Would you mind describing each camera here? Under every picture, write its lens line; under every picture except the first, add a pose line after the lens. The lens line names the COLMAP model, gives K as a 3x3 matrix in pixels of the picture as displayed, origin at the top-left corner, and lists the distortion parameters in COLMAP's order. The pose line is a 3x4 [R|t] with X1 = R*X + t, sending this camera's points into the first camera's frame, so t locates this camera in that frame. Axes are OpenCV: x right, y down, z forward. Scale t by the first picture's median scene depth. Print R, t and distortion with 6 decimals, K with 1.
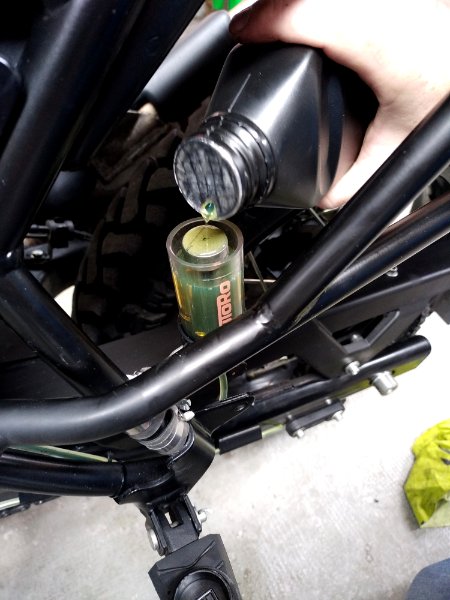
lens RADIAL K [[462.0, 0, 225.0], [0, 462.0, 300.0], [0, 0, 1]] dist [-0.030351, -0.003493]
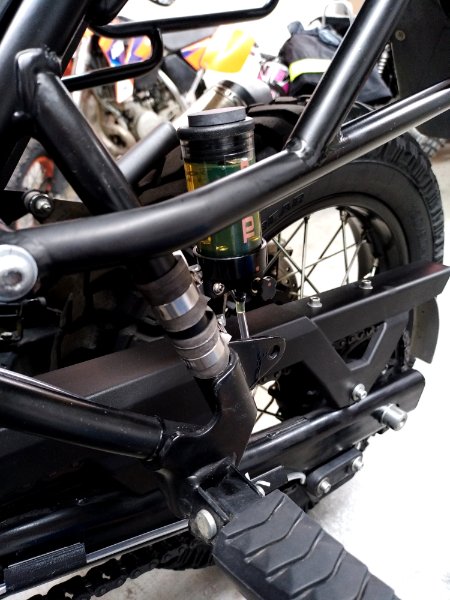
lens RADIAL K [[462.0, 0, 225.0], [0, 462.0, 300.0], [0, 0, 1]] dist [-0.030351, -0.003493]
pose [[0.976413, -0.148429, 0.156800, -0.075006], [0.198424, 0.903182, -0.380644, 0.188554], [-0.085120, 0.402779, 0.911331, 0.056352]]
